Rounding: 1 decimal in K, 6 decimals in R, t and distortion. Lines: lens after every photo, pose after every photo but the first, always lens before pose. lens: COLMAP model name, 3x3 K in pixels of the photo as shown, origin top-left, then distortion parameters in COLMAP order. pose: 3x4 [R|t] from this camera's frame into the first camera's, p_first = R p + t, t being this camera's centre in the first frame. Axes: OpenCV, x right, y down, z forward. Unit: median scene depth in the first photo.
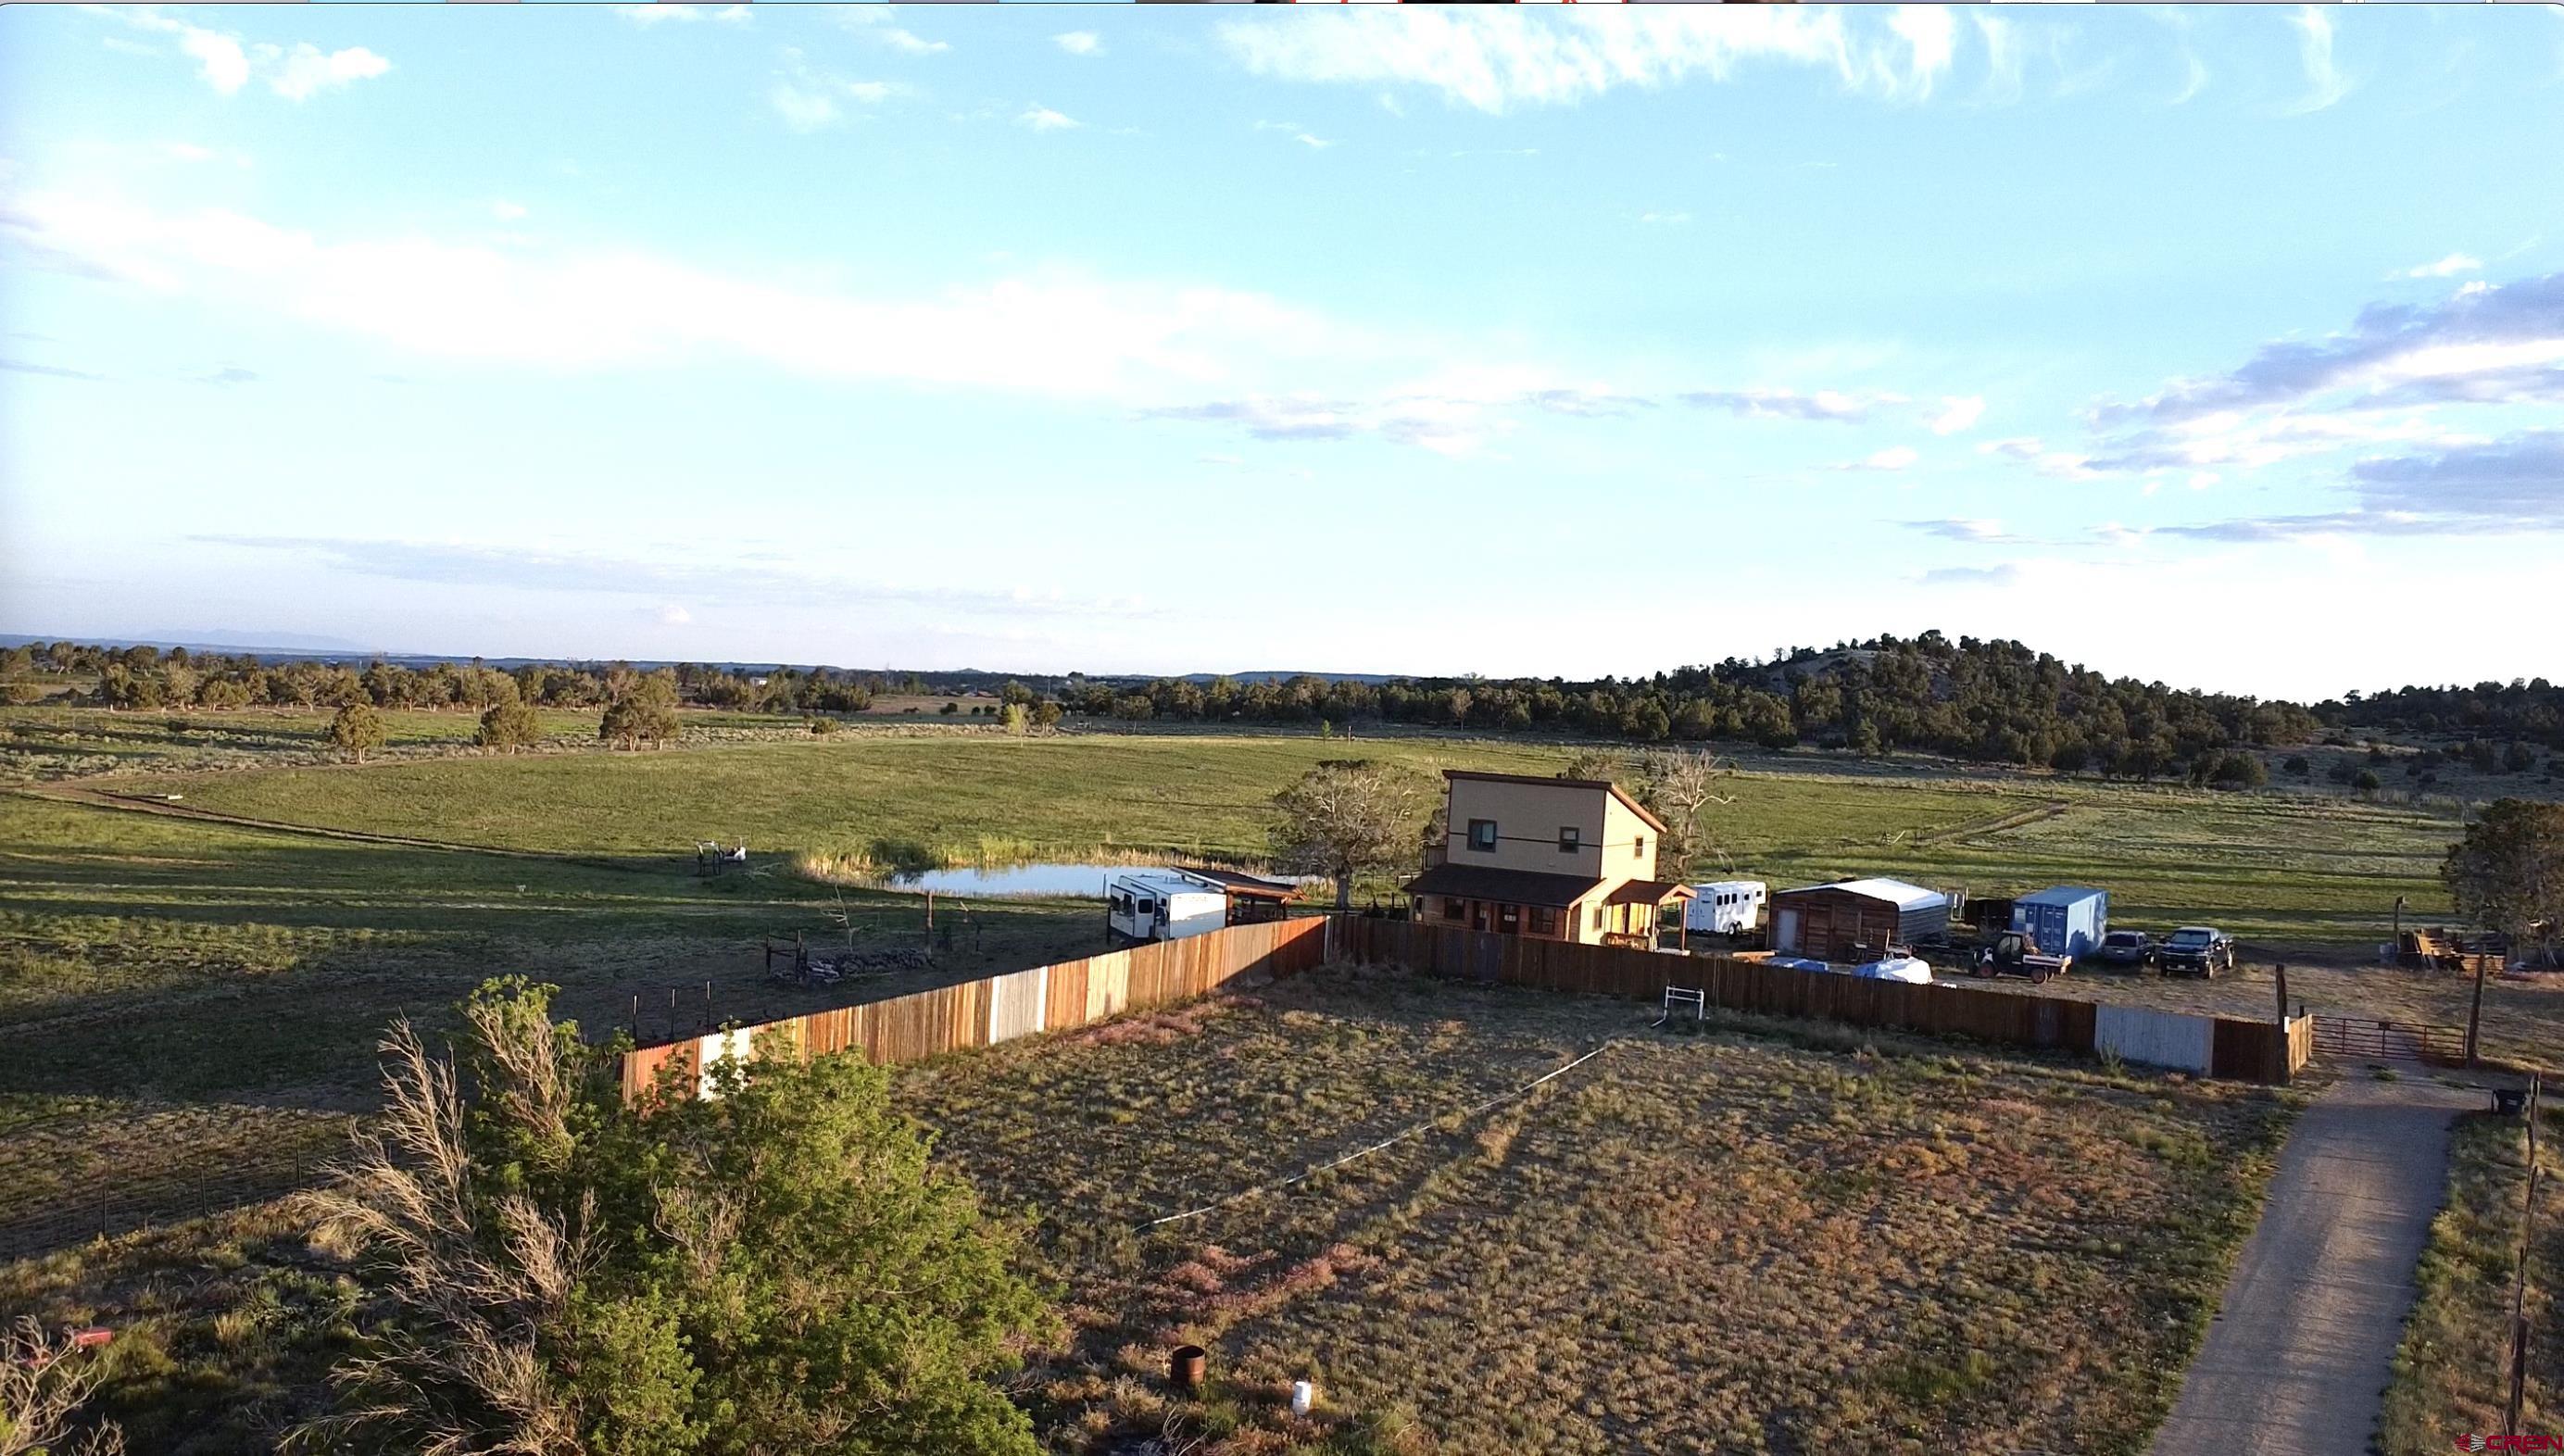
lens RADIAL K [[2051.4, 0, 1282.0], [0, 2051.4, 728.0], [0, 0, 1]] dist [-0.061752, -0.002243]
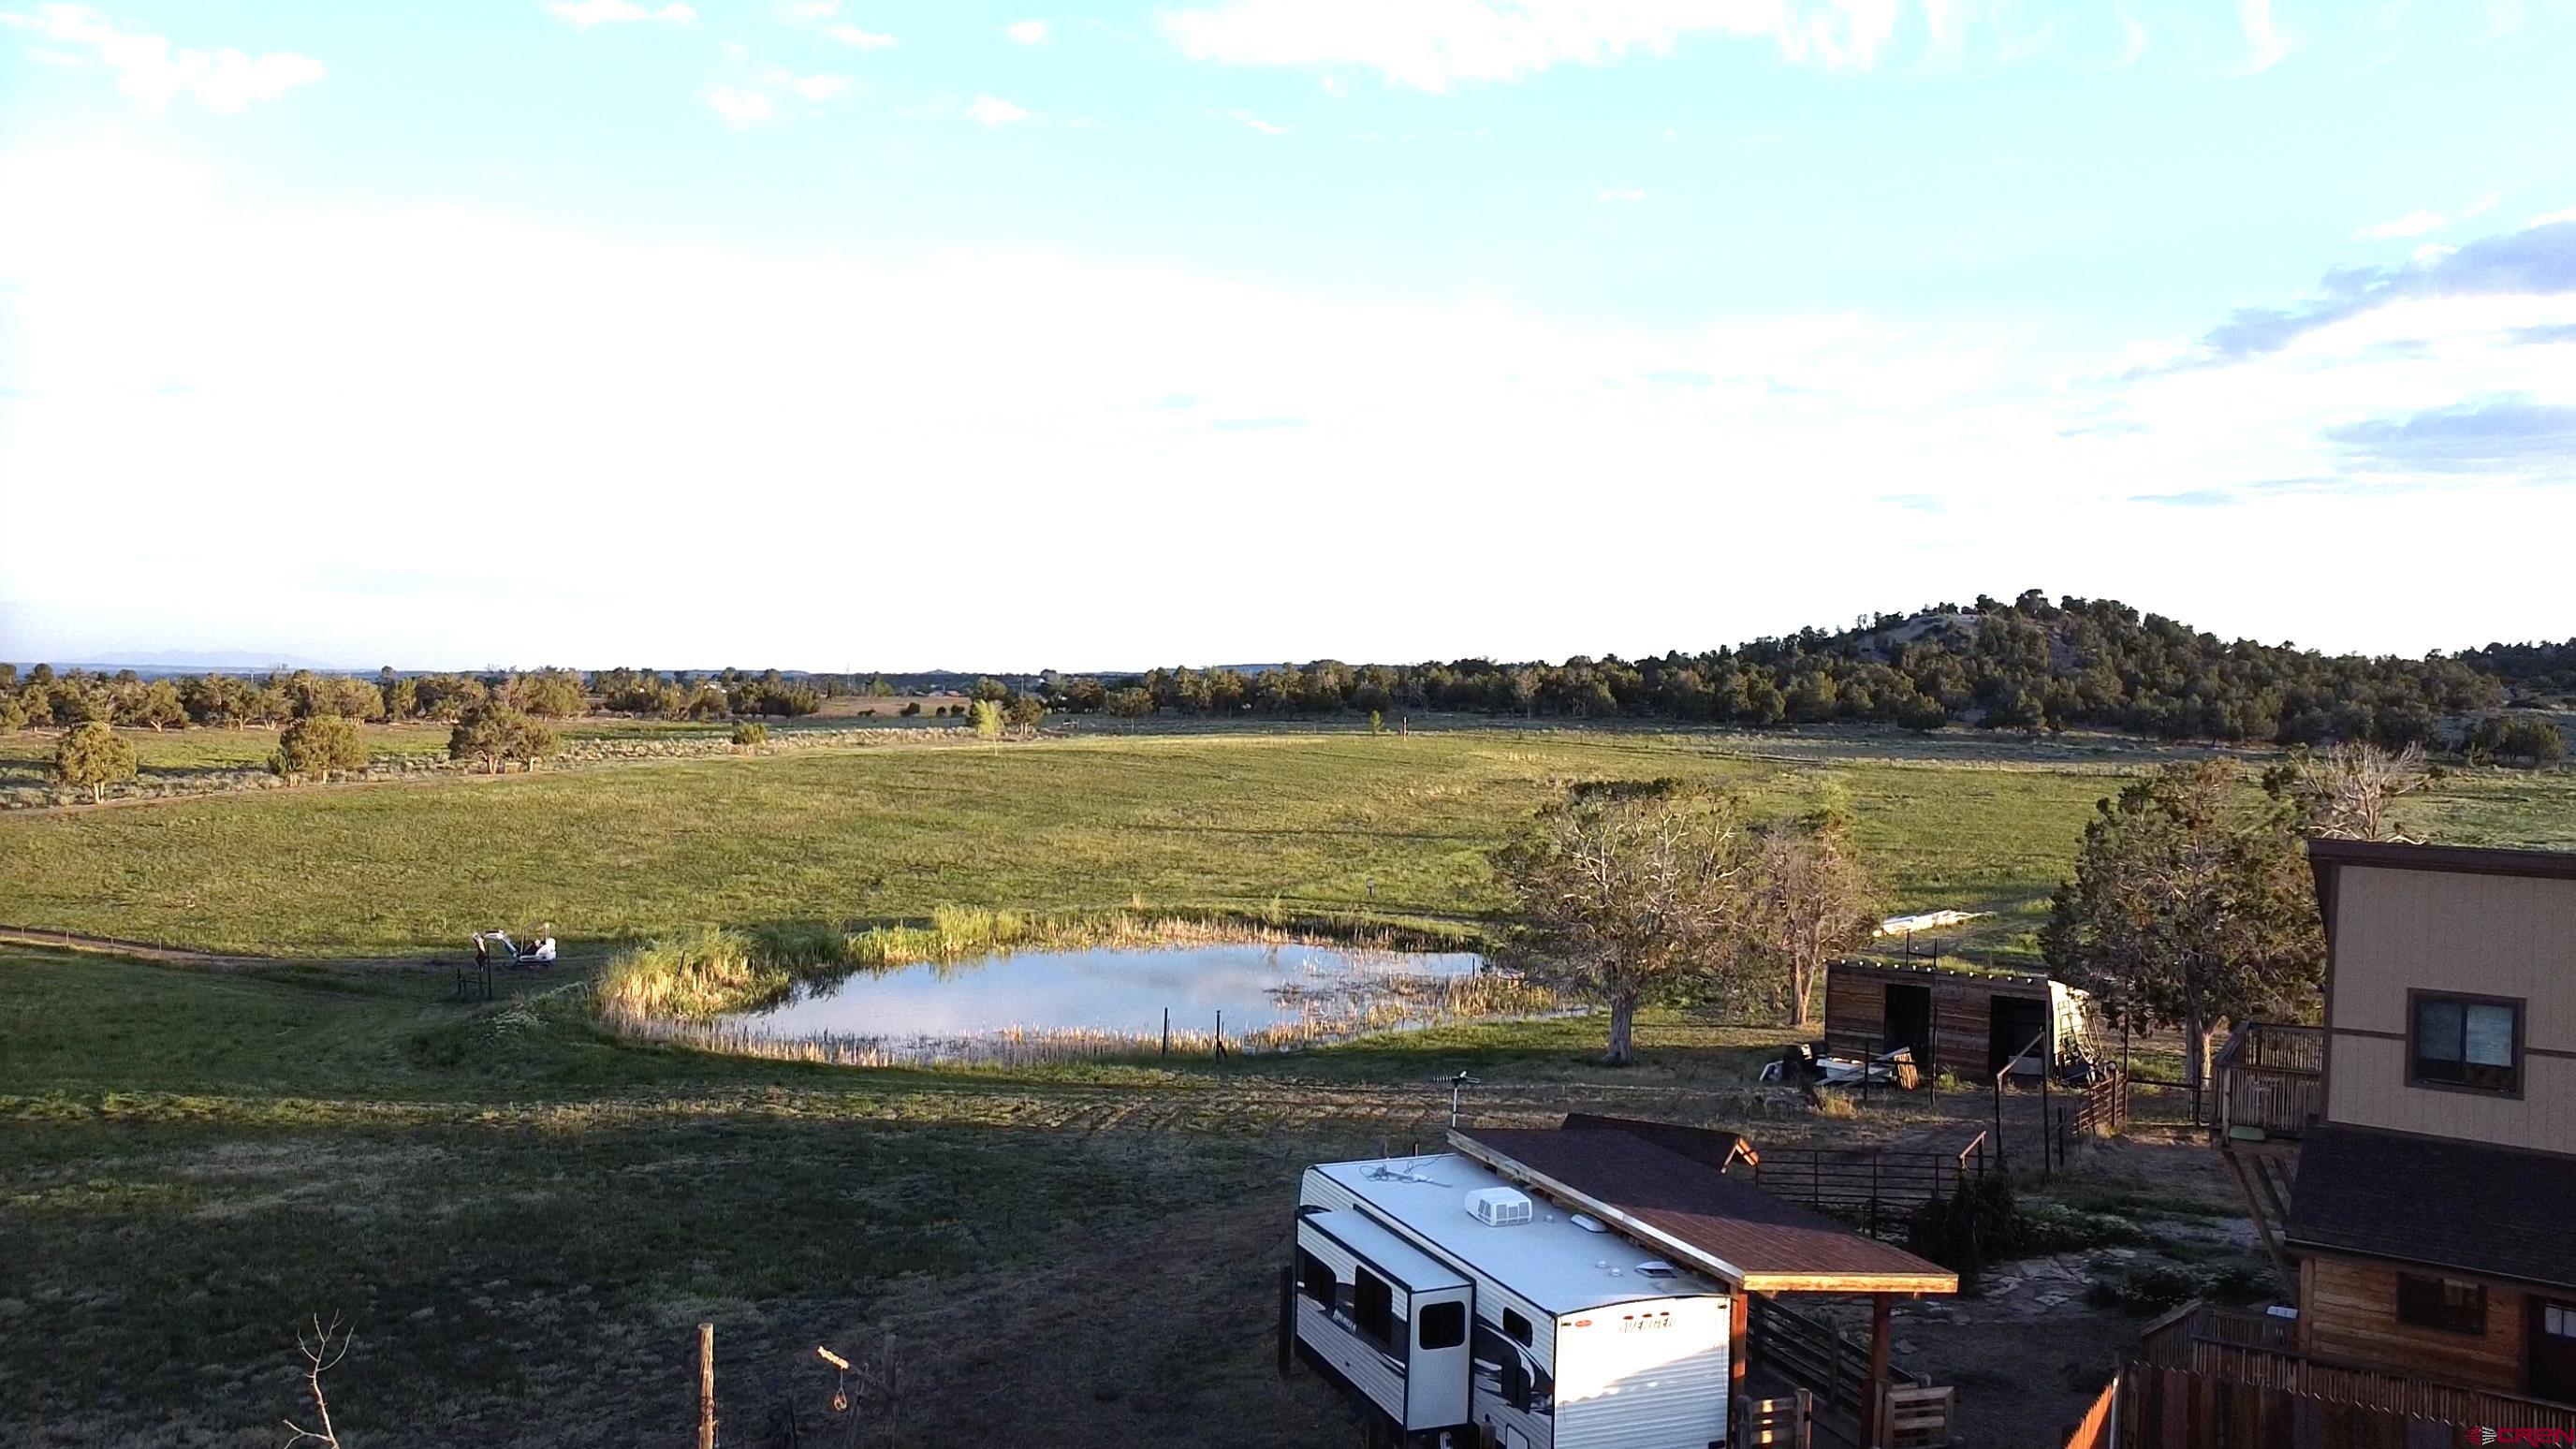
lens RADIAL K [[2040.4, 0, 1288.0], [0, 2040.4, 724.5], [0, 0, 1]] dist [0.000473, 0.005888]
pose [[0.999482, -0.027174, 0.017268, -0.024374], [0.027144, 0.999630, 0.001945, -0.000817], [-0.017314, -0.001476, 0.999849, 0.184712]]
